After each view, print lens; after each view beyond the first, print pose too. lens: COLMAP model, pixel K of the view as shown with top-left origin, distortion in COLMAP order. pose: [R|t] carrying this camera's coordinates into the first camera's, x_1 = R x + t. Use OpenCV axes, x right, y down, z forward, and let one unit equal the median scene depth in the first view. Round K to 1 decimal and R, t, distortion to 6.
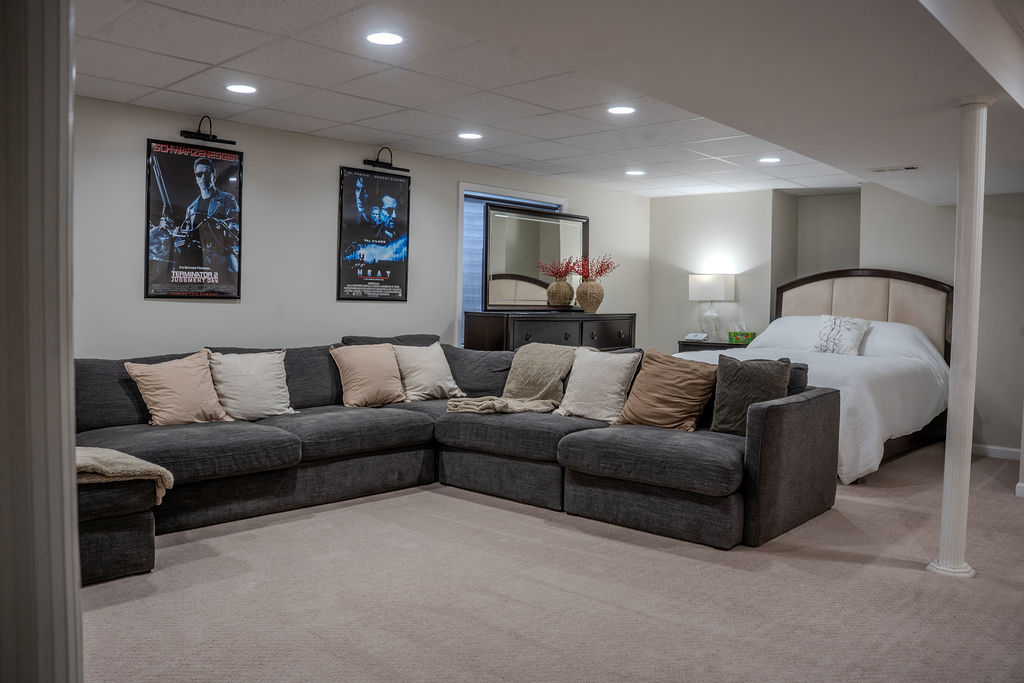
lens RADIAL K [[839.0, 0, 509.8], [0, 839.0, 338.5], [0, 0, 1]] dist [-0.184388, 0.128076]
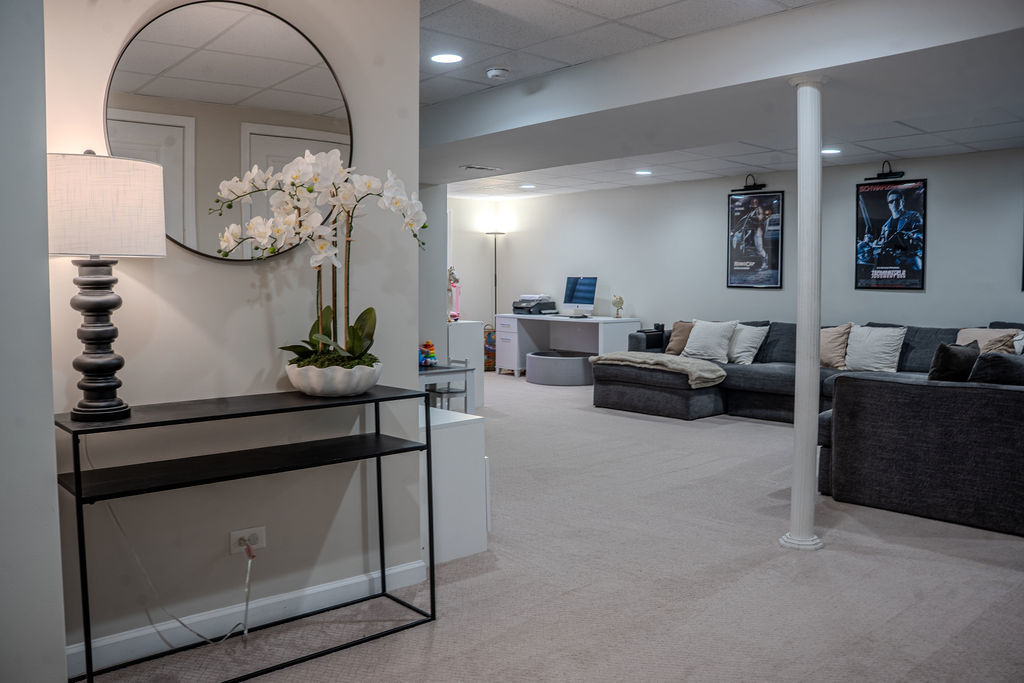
lens RADIAL K [[839.0, 0, 508.7], [0, 839.0, 344.1], [0, 0, 1]] dist [-0.184388, 0.128076]
pose [[-0.123636, 0.048632, -0.991135, 1.110161], [-0.051947, 0.997112, 0.055406, 0.002719], [0.990967, 0.058337, -0.120753, 0.523711]]
